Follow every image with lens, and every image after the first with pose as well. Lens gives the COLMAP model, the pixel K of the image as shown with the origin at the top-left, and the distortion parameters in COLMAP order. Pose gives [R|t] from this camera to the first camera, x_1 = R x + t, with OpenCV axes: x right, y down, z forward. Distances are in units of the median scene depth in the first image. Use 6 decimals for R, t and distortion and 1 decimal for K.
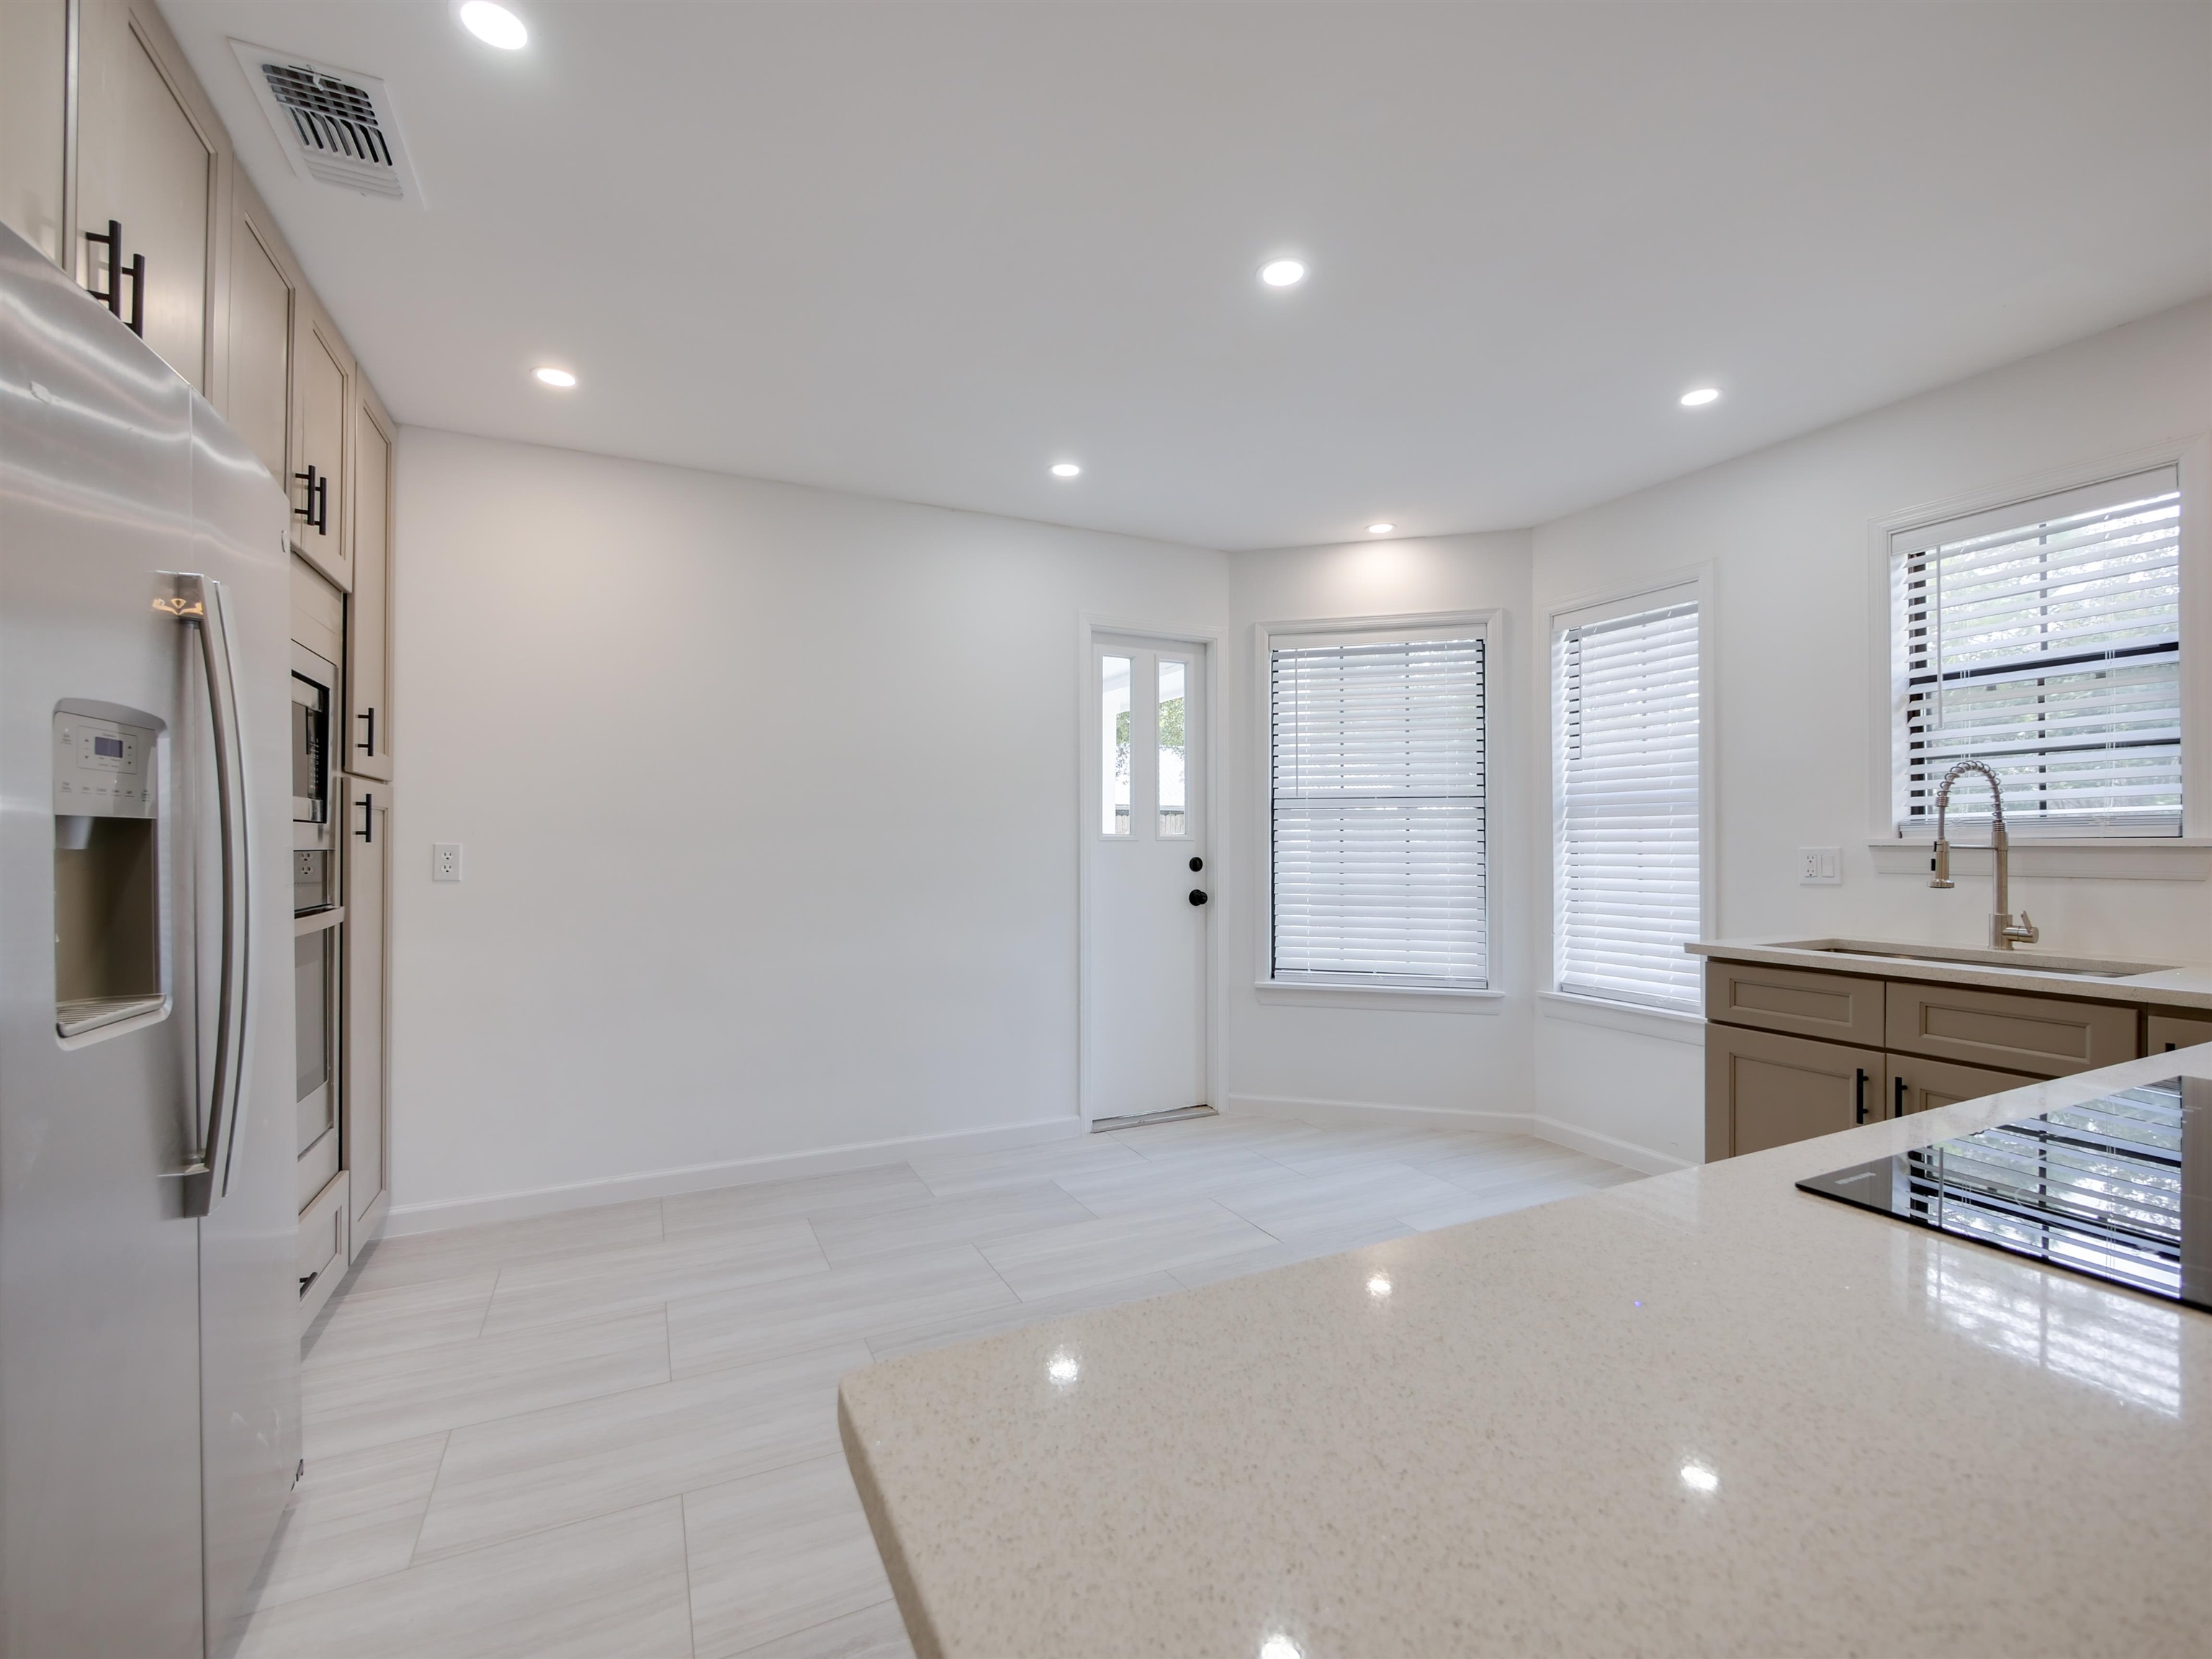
lens RADIAL K [[961.2, 0, 1079.0], [0, 961.2, 825.6], [0, 0, 1]] dist [-0.001895, -0.000006]
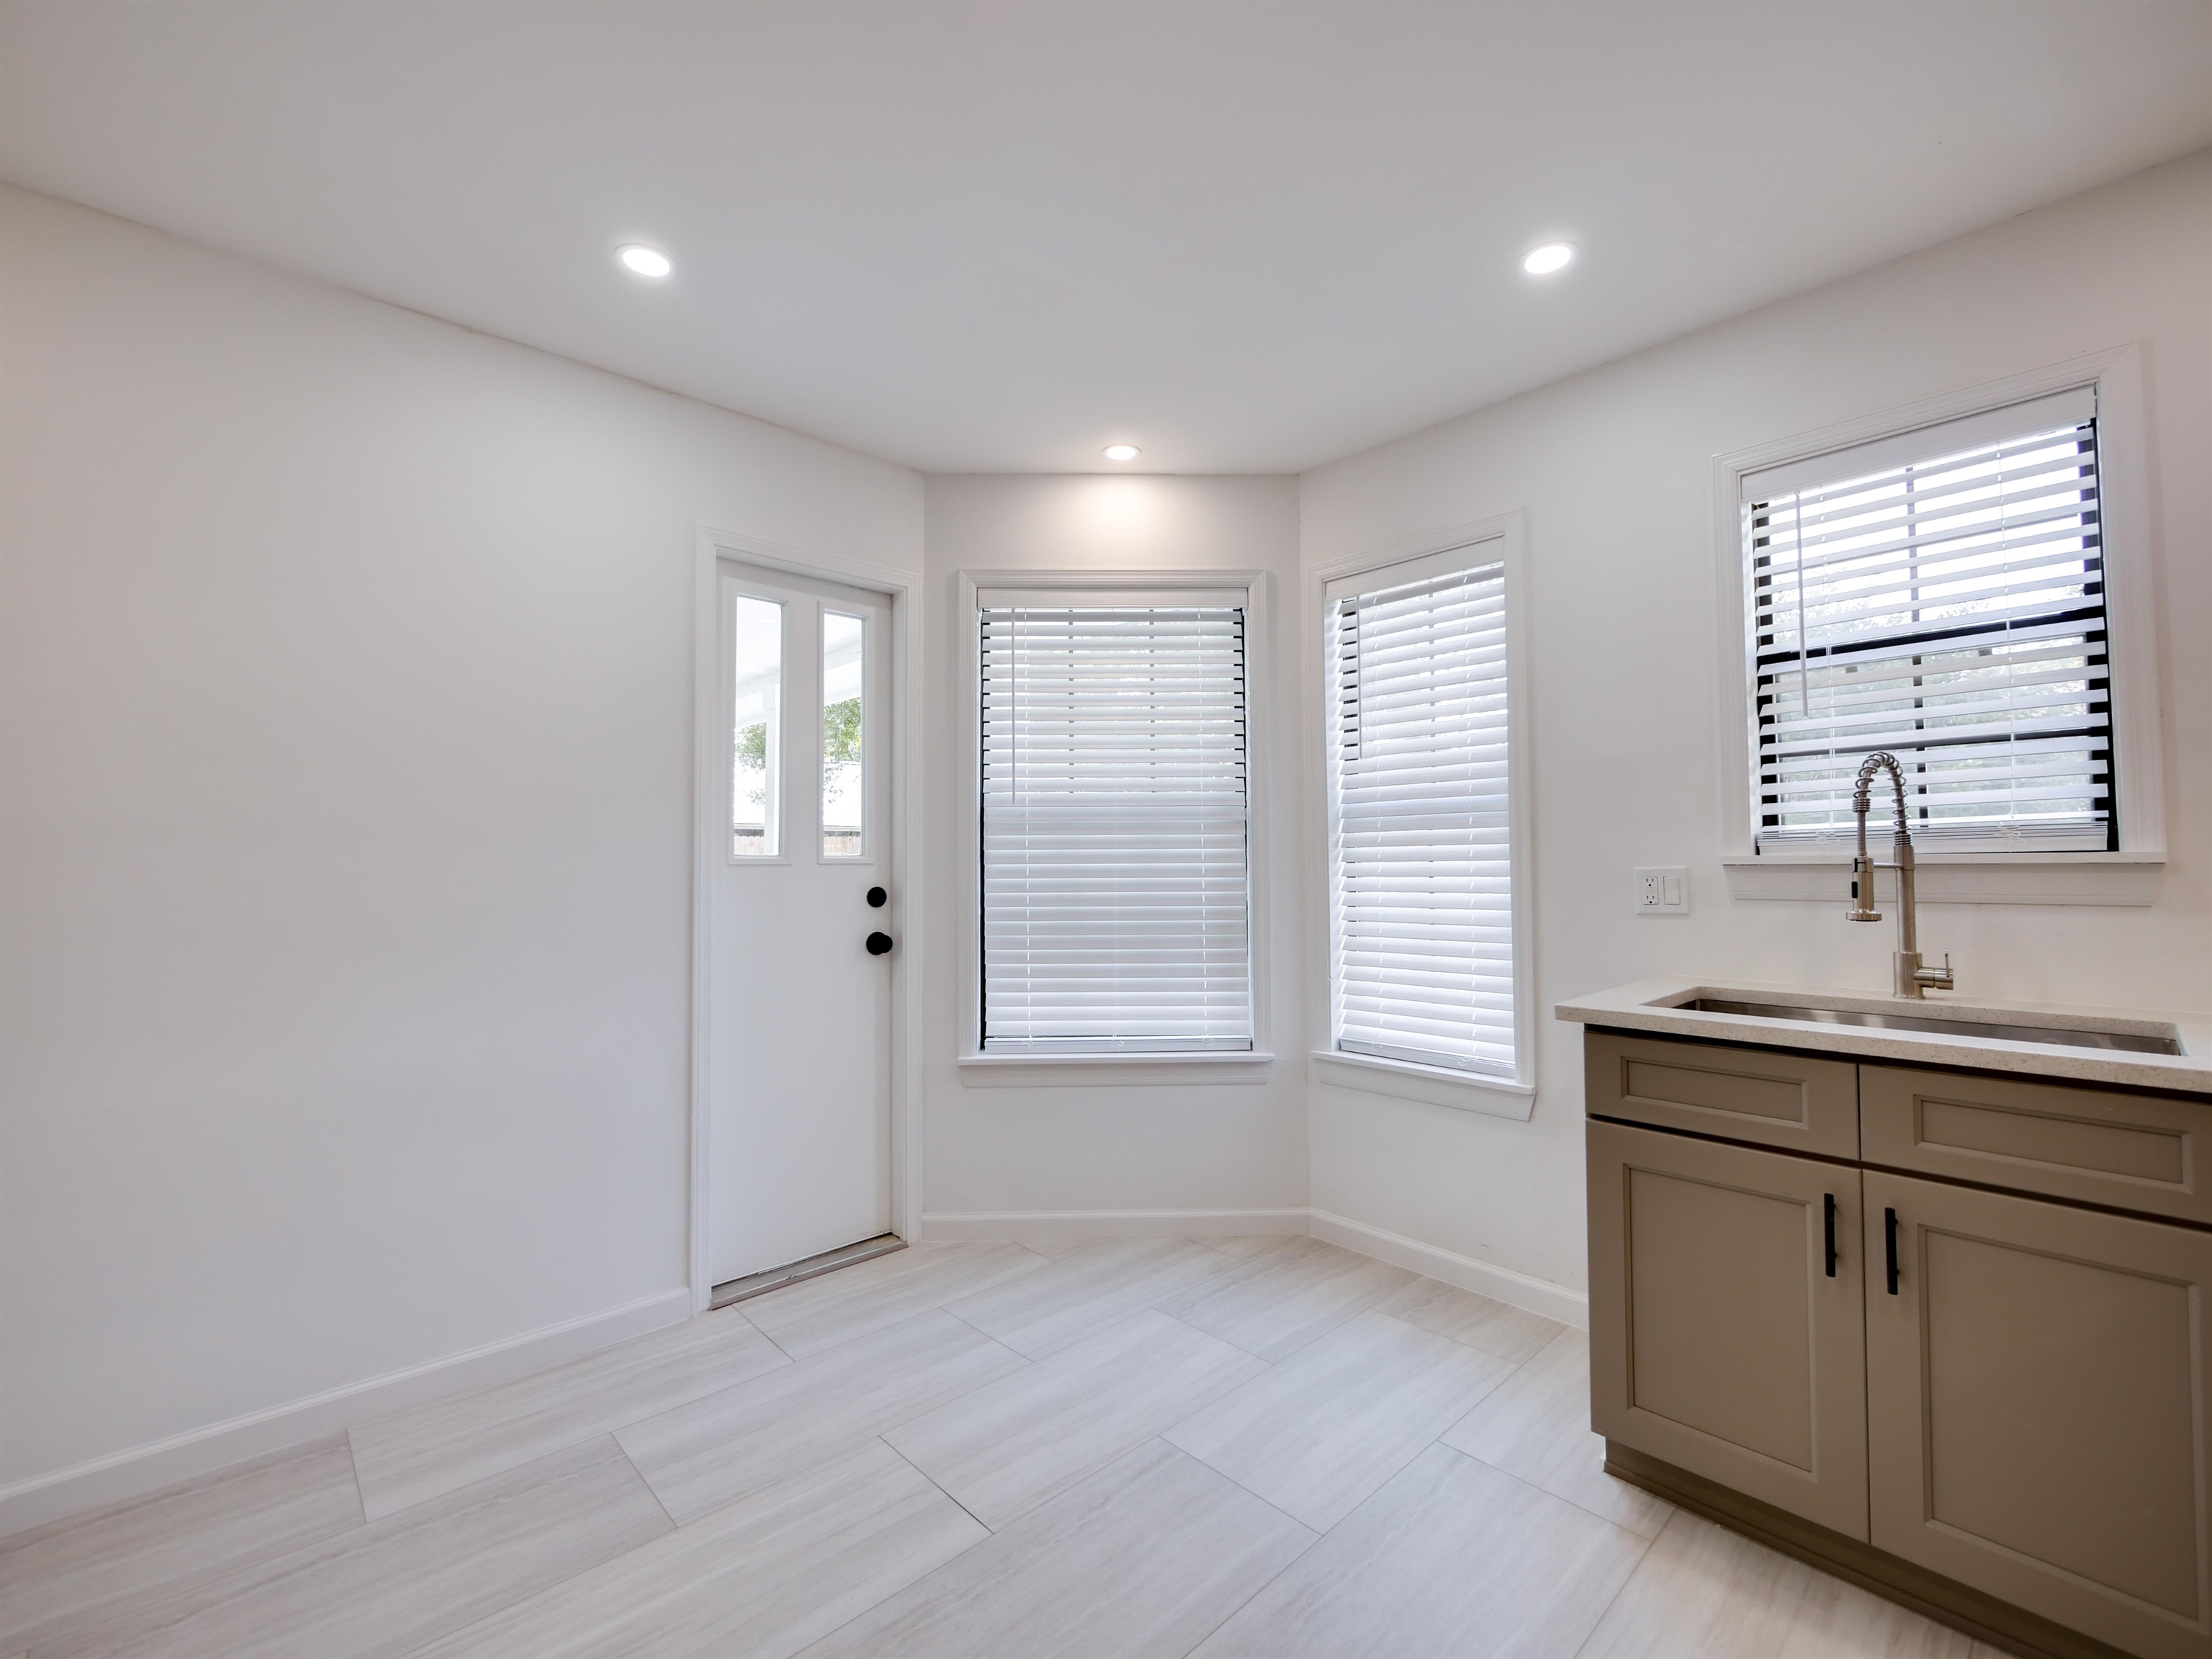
lens RADIAL K [[935.4, 0, 1090.2], [0, 935.4, 835.3], [0, 0, 1]] dist [-0.001904, -0.000070]
pose [[0.953990, 0.002017, 0.299831, 0.072745], [0.002354, 0.999896, -0.014214, 0.005050], [-0.299829, 0.014266, 0.953886, 0.322163]]
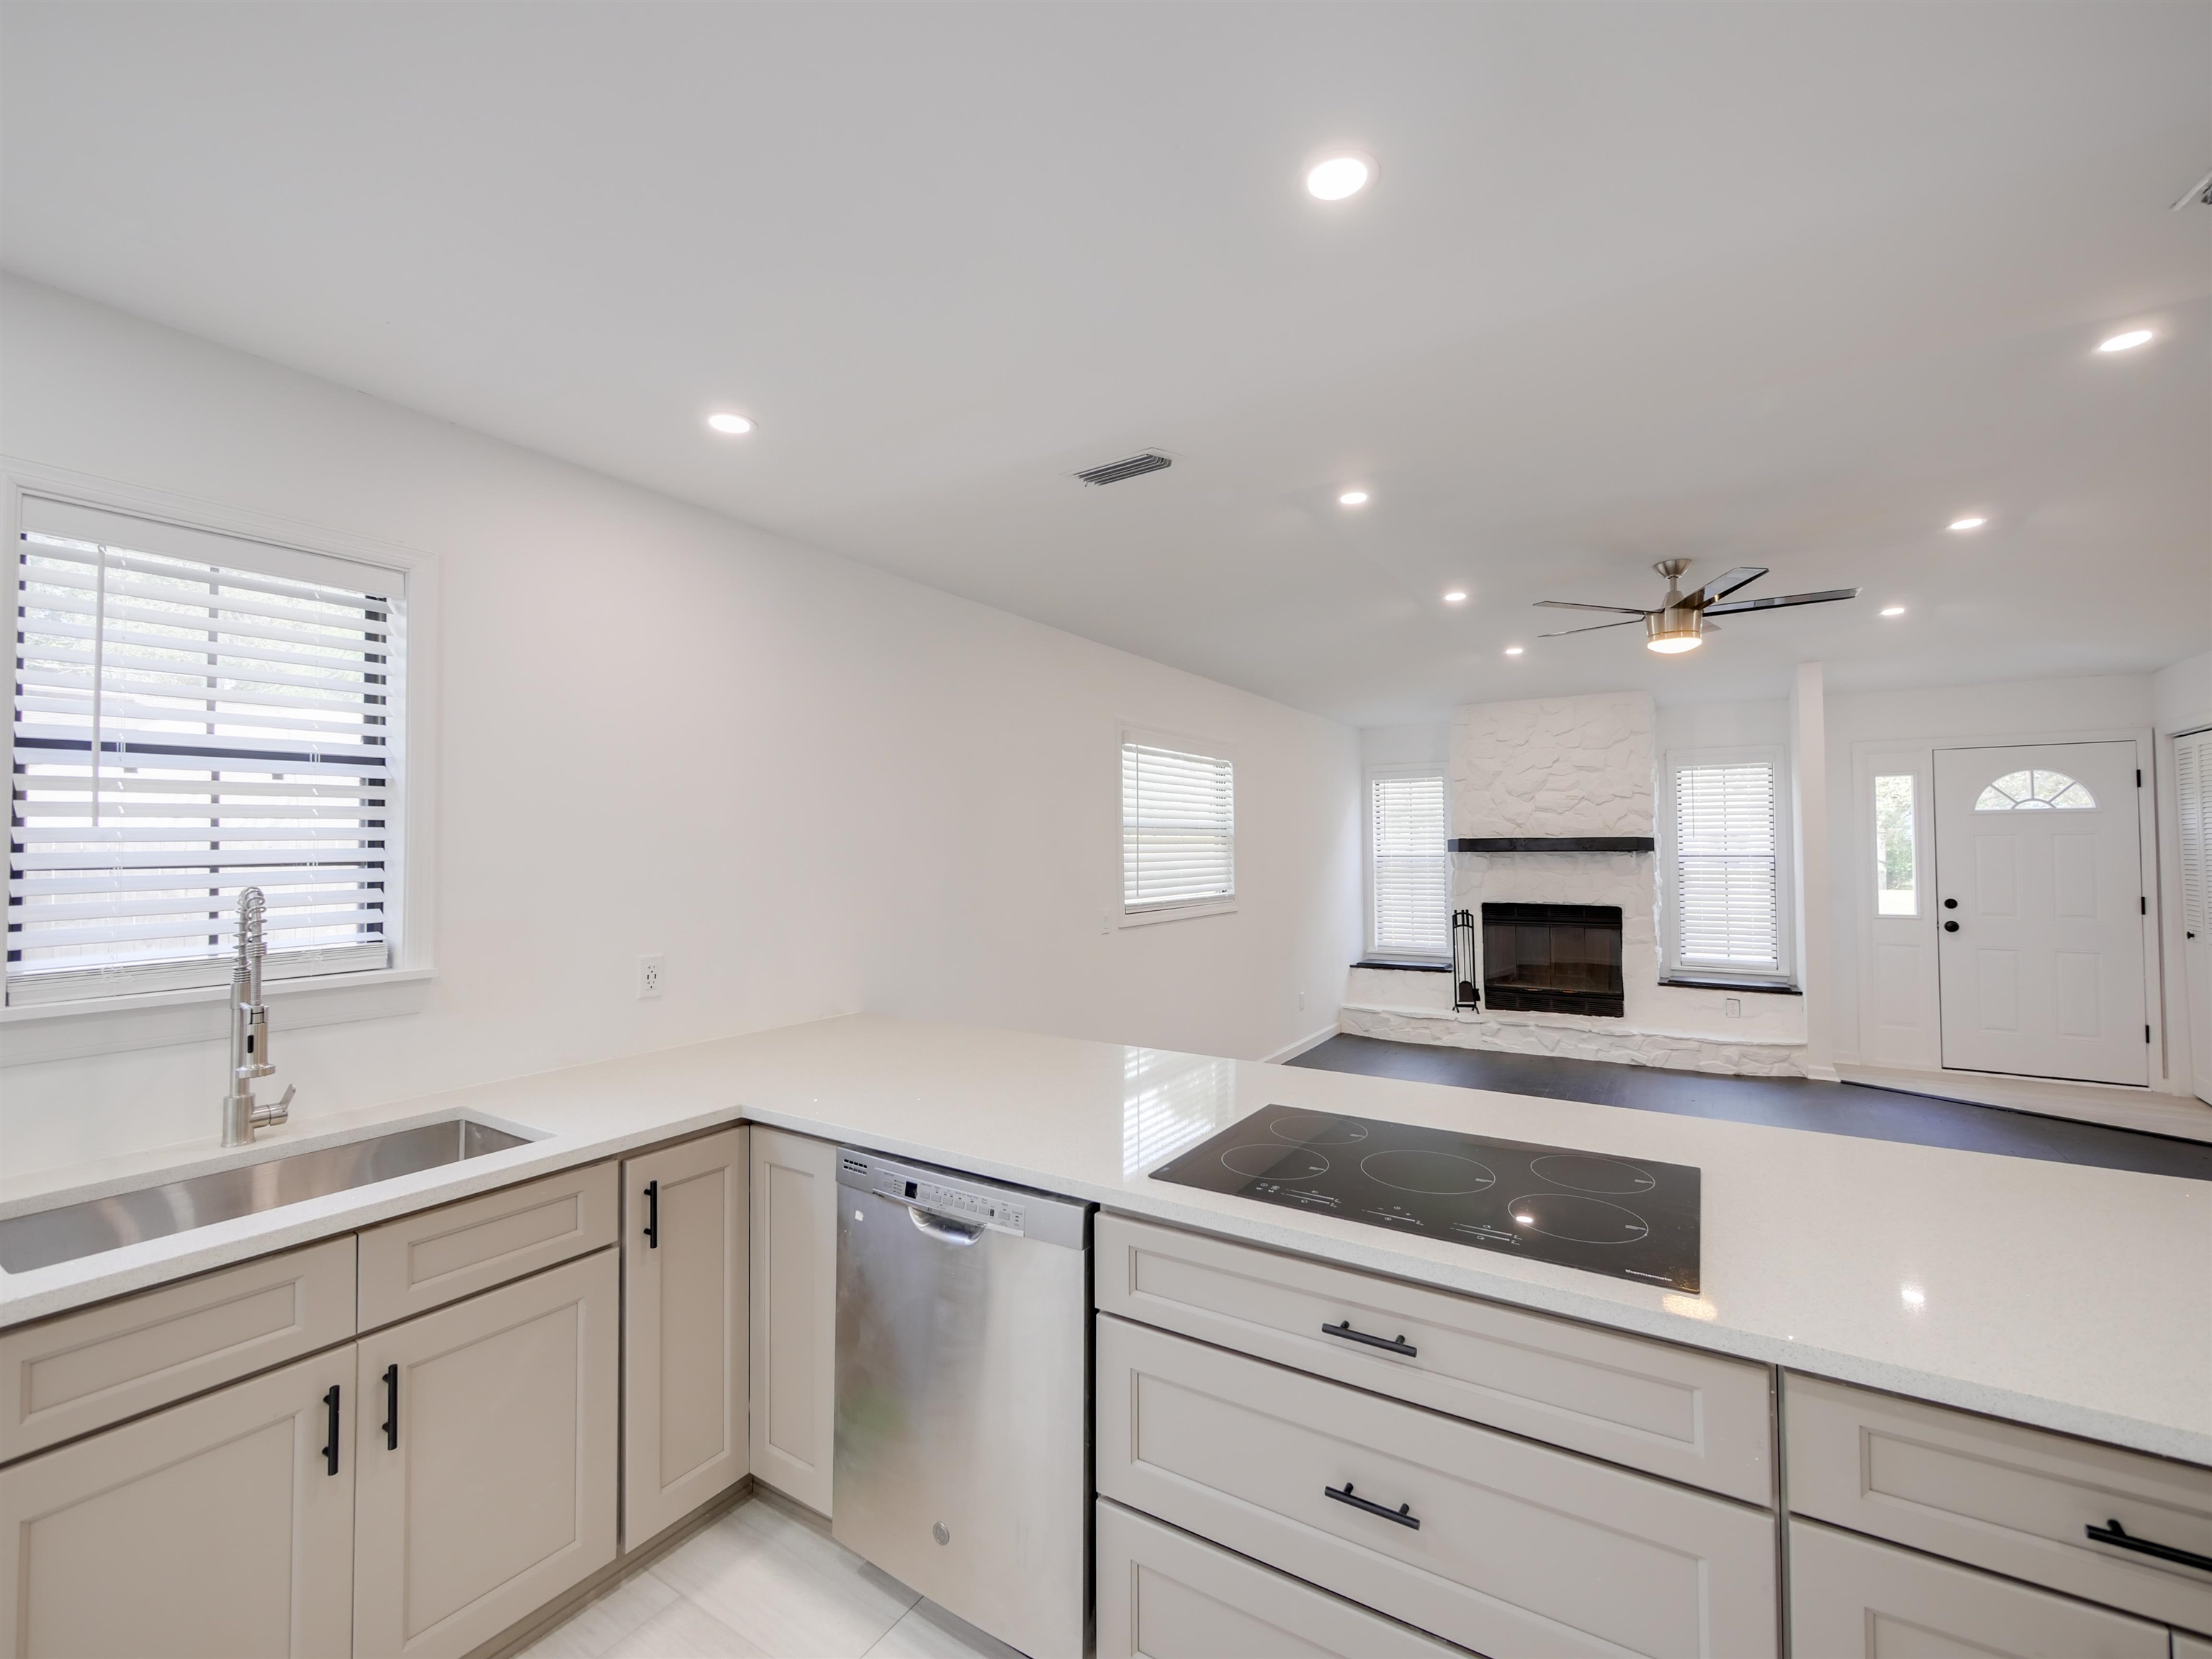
lens RADIAL K [[937.1, 0, 1103.0], [0, 937.1, 819.9], [0, 0, 1]] dist [-0.004752, 0.000020]
pose [[-0.531763, 0.027039, 0.846461, 0.001910], [-0.009291, 0.999244, -0.037756, -0.065132], [-0.846842, -0.027941, -0.531110, 0.555741]]
